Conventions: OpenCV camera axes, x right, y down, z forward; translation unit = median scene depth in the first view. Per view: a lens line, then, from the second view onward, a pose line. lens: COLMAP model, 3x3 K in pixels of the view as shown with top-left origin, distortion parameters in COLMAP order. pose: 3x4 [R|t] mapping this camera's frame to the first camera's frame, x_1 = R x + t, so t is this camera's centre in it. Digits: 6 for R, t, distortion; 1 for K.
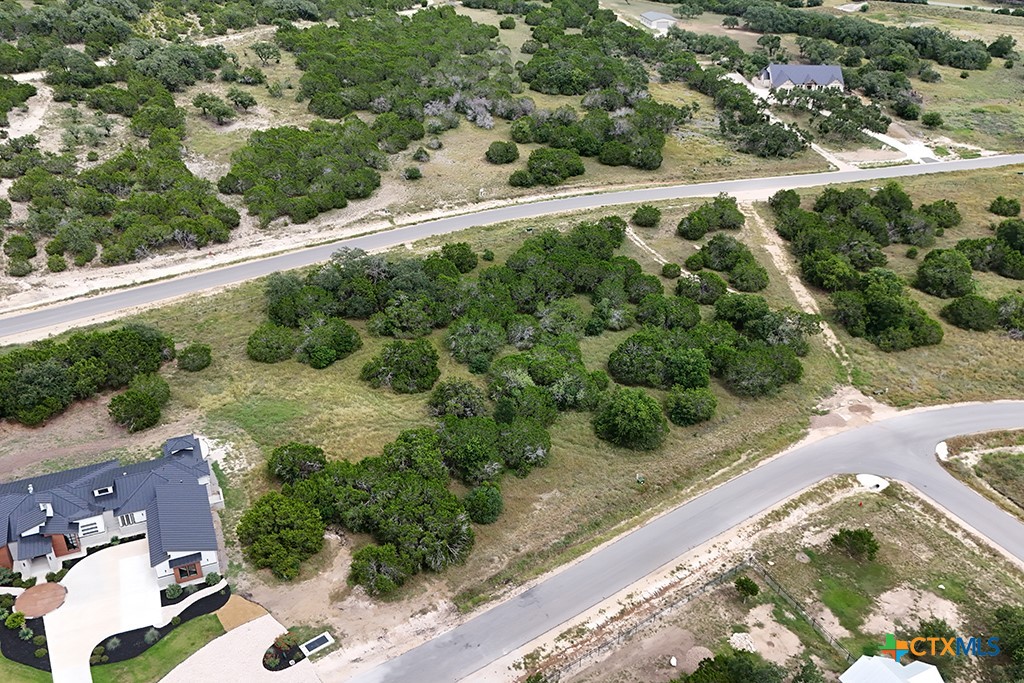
lens RADIAL K [[904.6, 0, 521.5], [0, 904.6, 341.3], [0, 0, 1]] dist [0.060441, -0.054610]
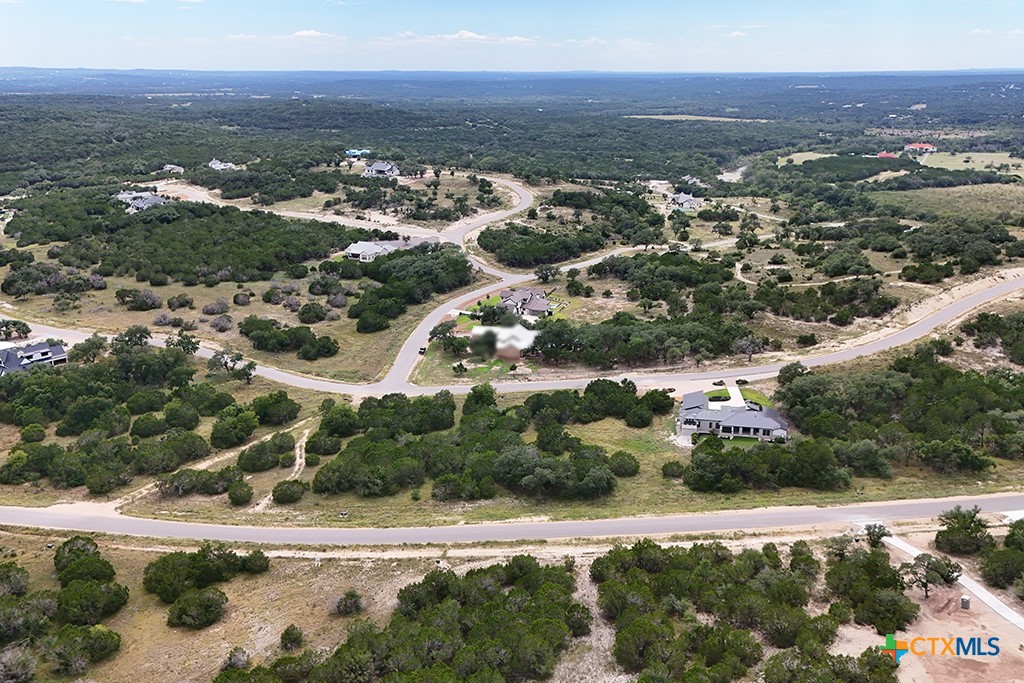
lens RADIAL K [[925.7, 0, 512.0], [0, 925.7, 341.5], [0, 0, 1]] dist [0.115424, -0.012758]
pose [[-0.832994, -0.174748, 0.524962, -0.826810], [0.265660, 0.705960, 0.656540, -1.114163], [-0.485331, 0.686355, -0.541636, 1.646178]]
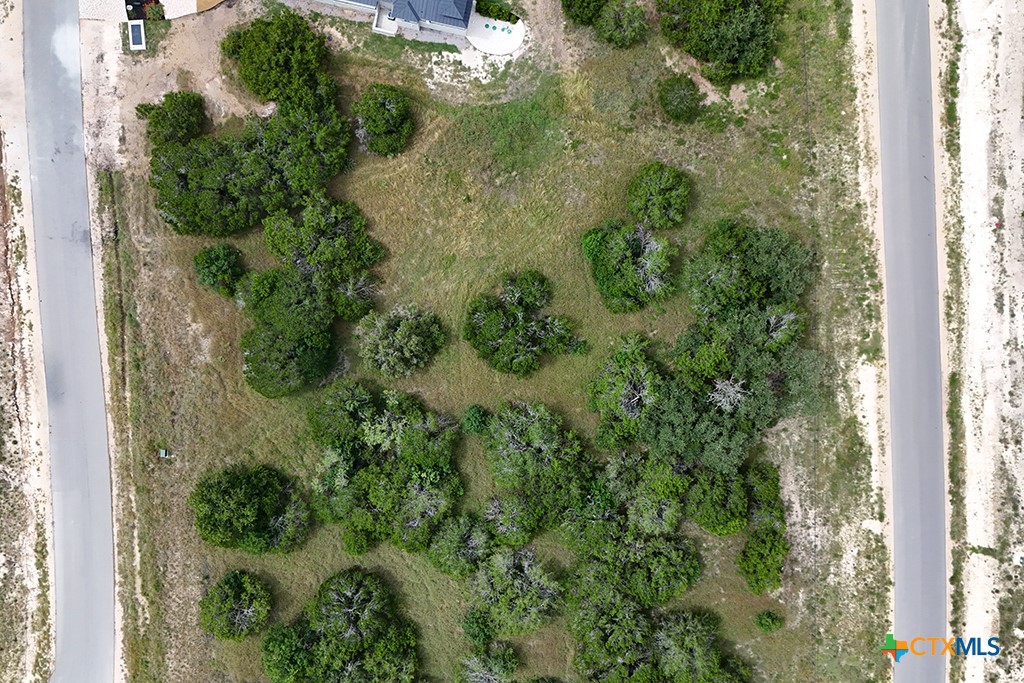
lens RADIAL K [[893.2, 0, 539.3], [0, 893.2, 339.0], [0, 0, 1]] dist [0.045084, -0.021220]
pose [[-0.562168, 0.825456, -0.050898, -0.085547], [-0.466600, -0.265756, 0.843598, -0.532213], [0.682826, 0.497993, 0.534557, 0.565018]]
